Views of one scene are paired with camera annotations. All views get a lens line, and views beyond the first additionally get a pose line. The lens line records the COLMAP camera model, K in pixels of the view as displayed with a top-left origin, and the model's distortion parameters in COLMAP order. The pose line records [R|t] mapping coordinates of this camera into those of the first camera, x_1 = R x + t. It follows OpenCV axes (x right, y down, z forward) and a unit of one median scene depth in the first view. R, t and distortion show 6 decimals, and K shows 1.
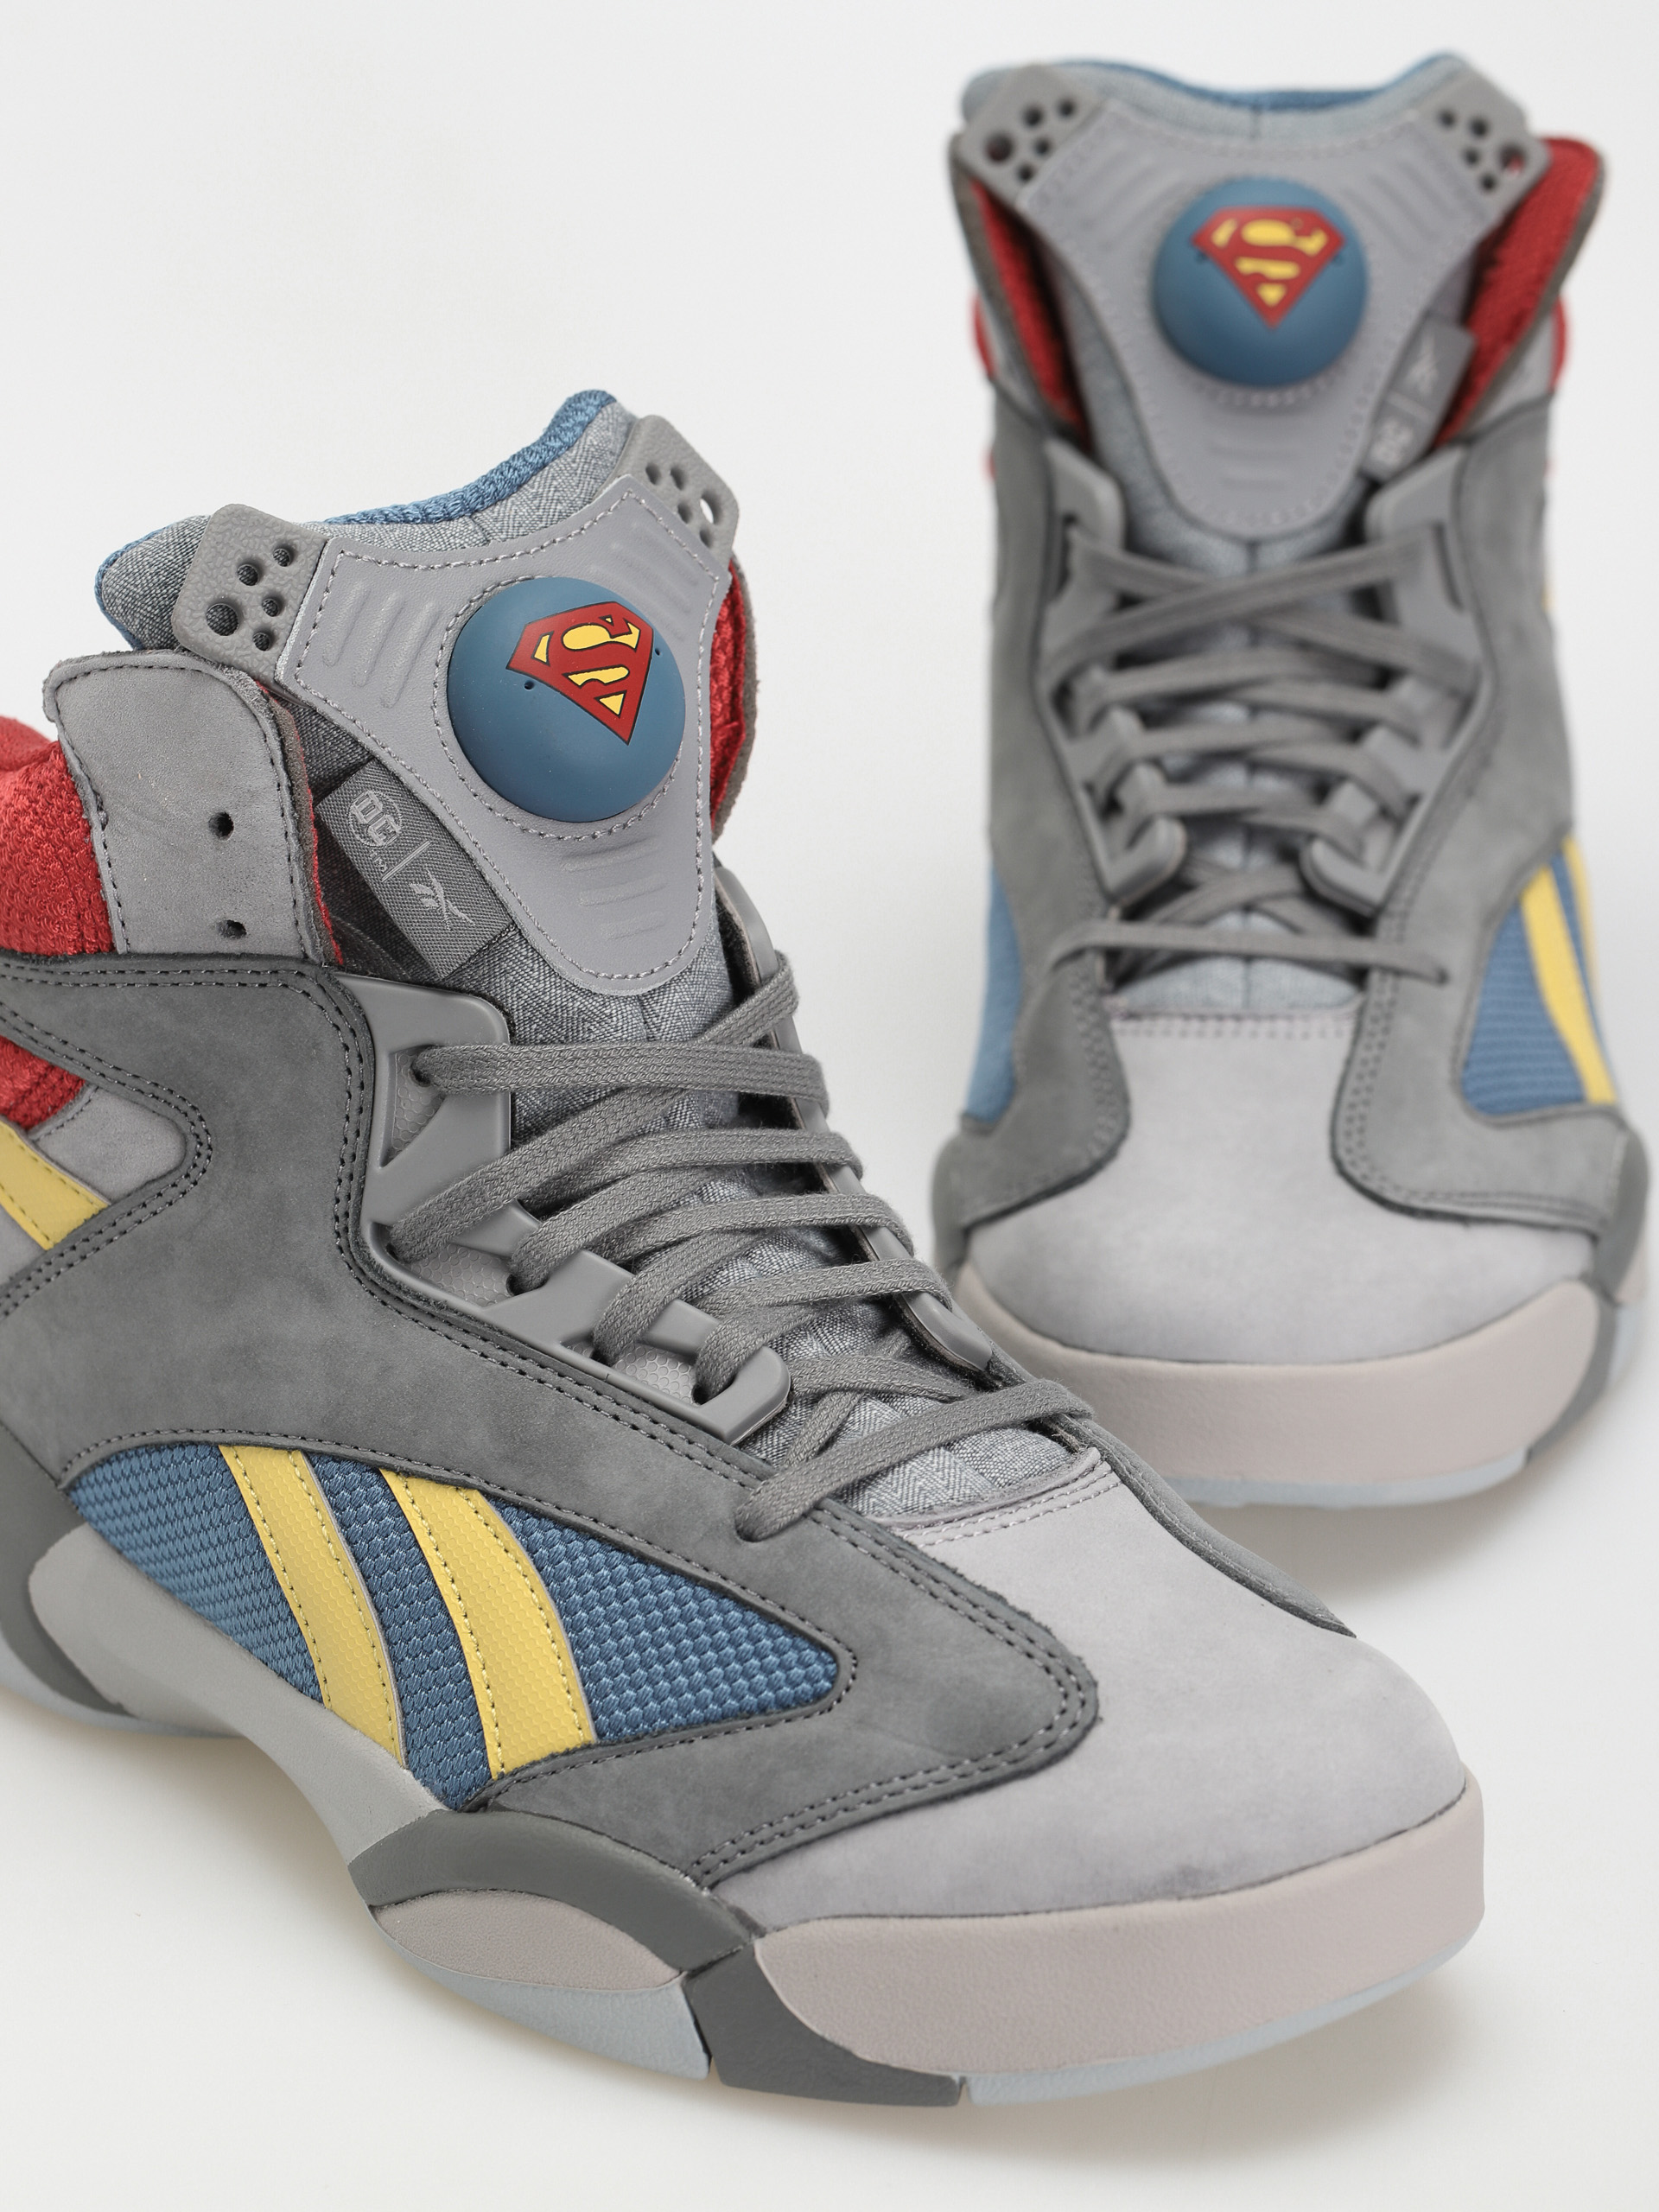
lens RADIAL K [[8595.8, 0, 829.5], [0, 8595.8, 1106.0], [0, 0, 1]] dist [0.119514, 4.110382]
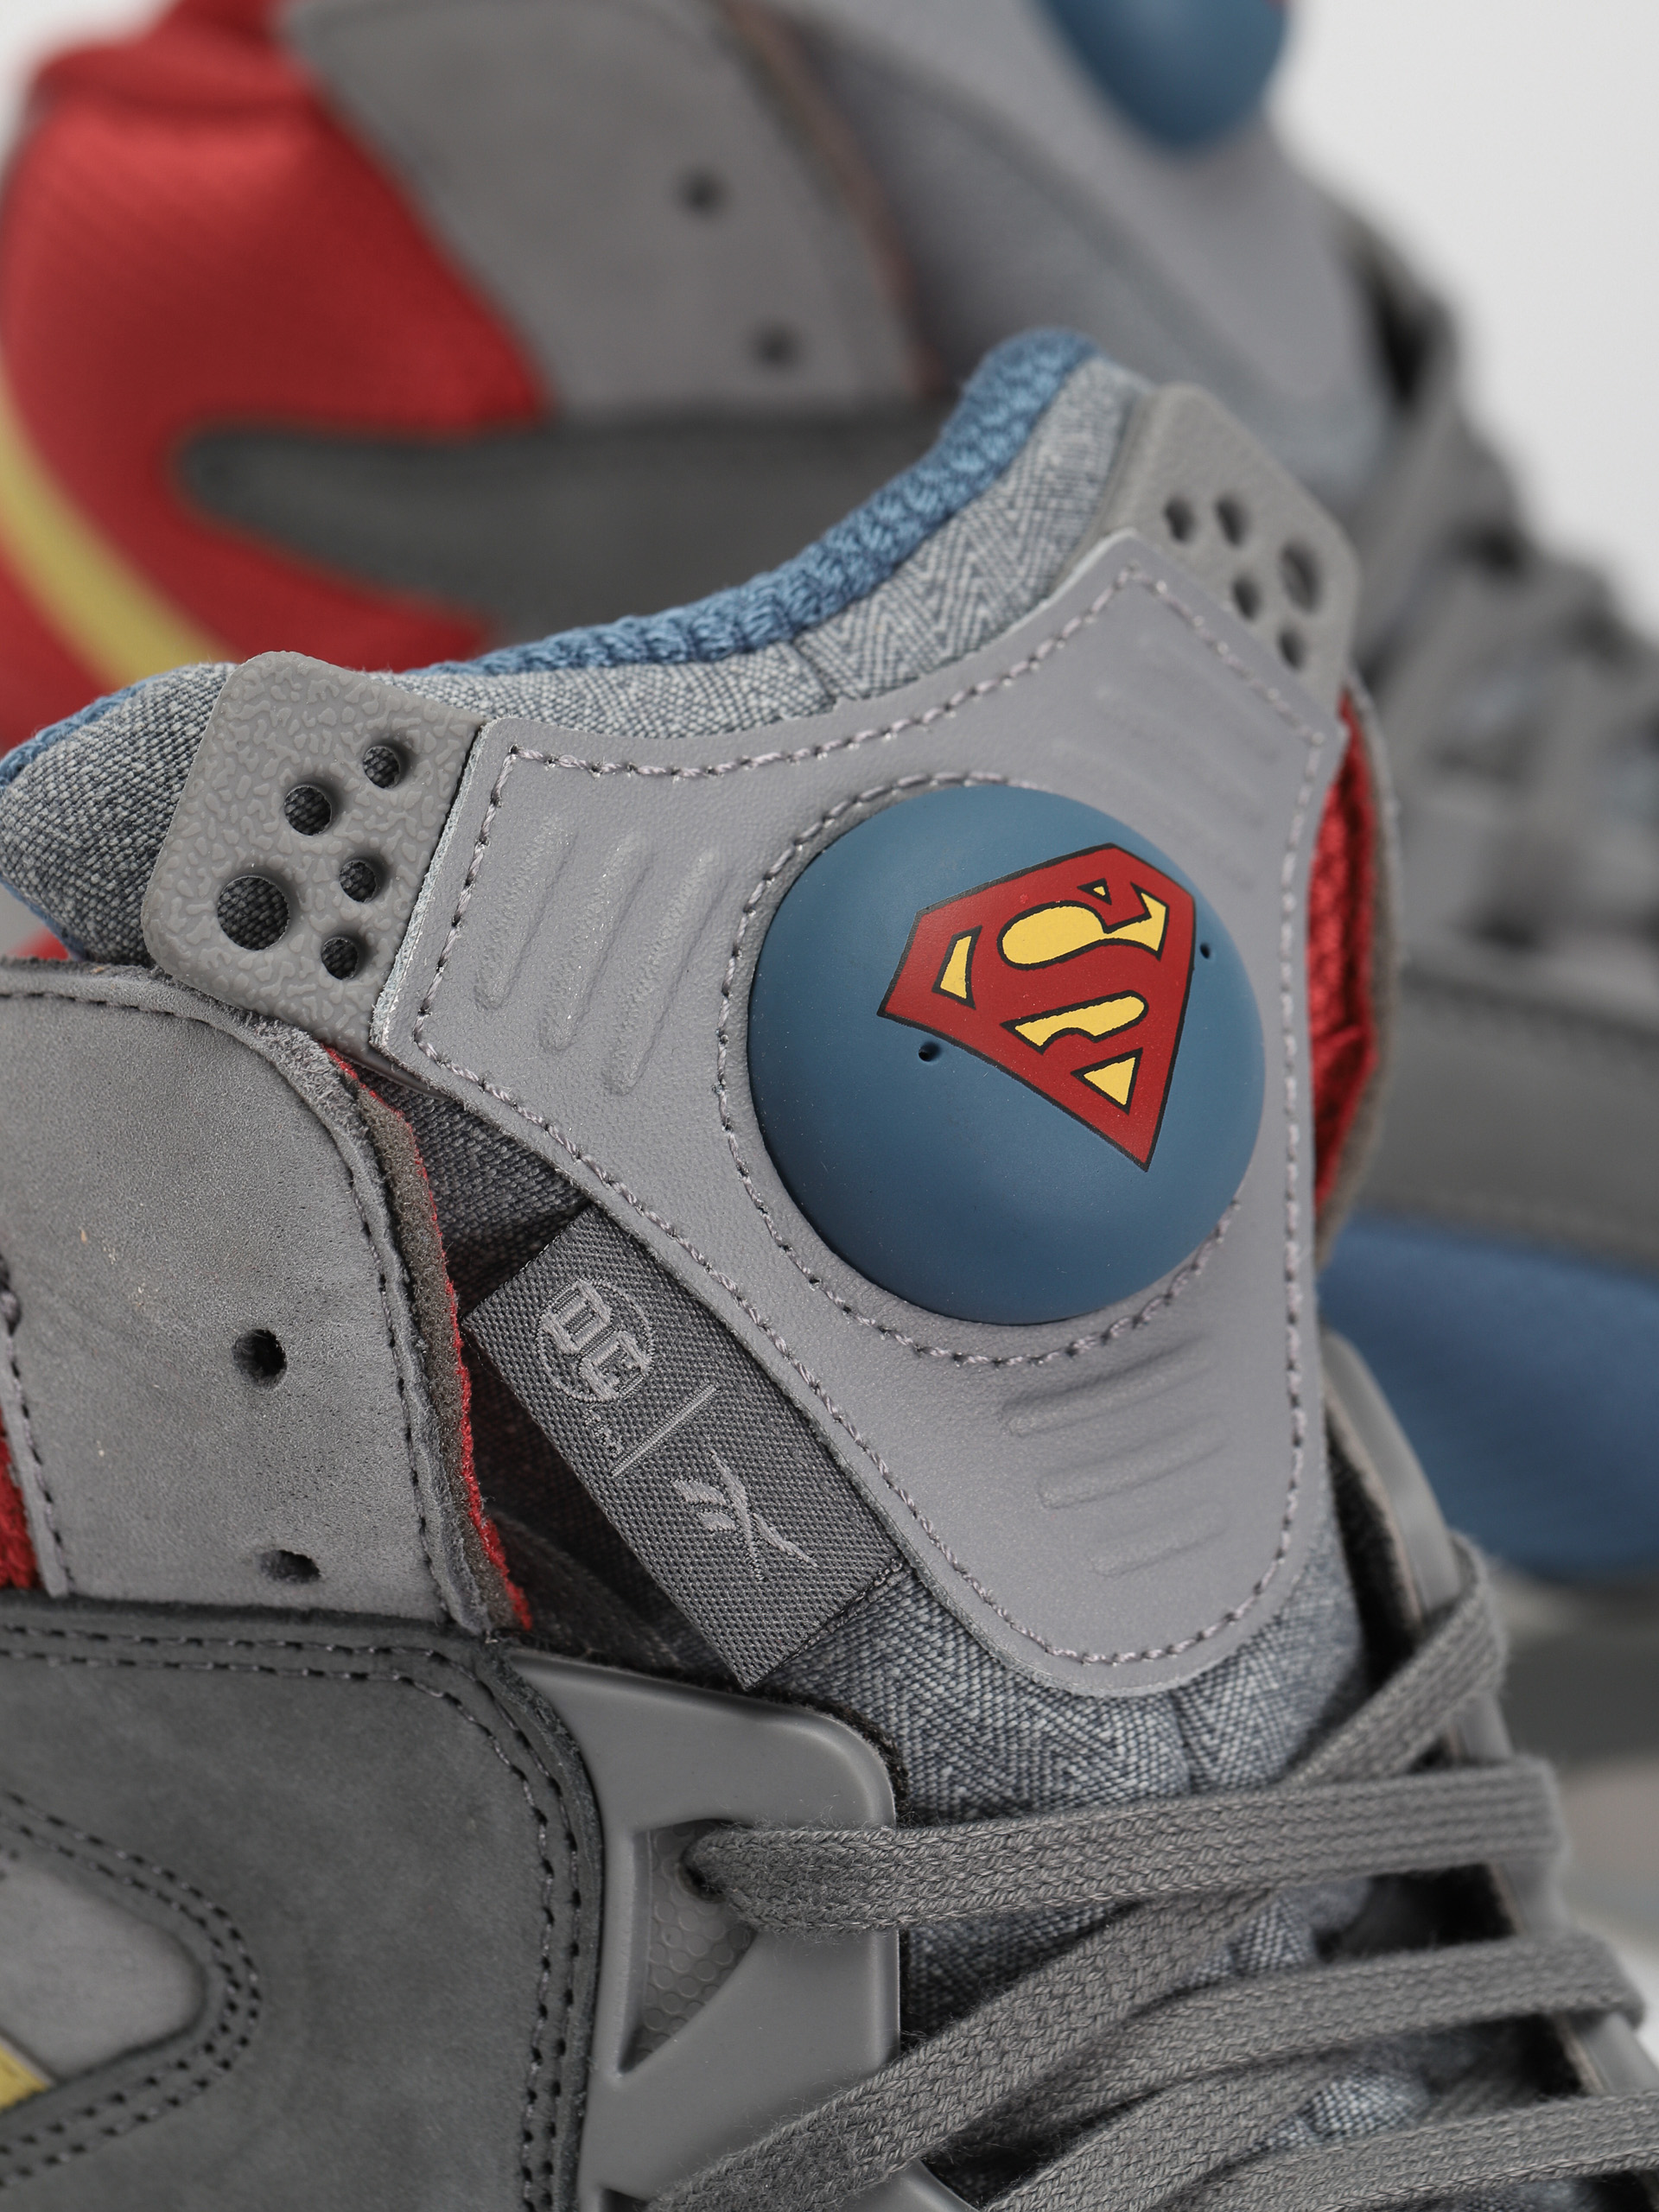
lens RADIAL K [[8595.8, 0, 829.5], [0, 8595.8, 1106.0], [0, 0, 1]] dist [0.119514, 4.110382]
pose [[0.999493, -0.011073, -0.029868, -0.026538], [0.013934, 0.995152, 0.097354, -0.089734], [0.028645, -0.097720, 0.994802, 0.545562]]
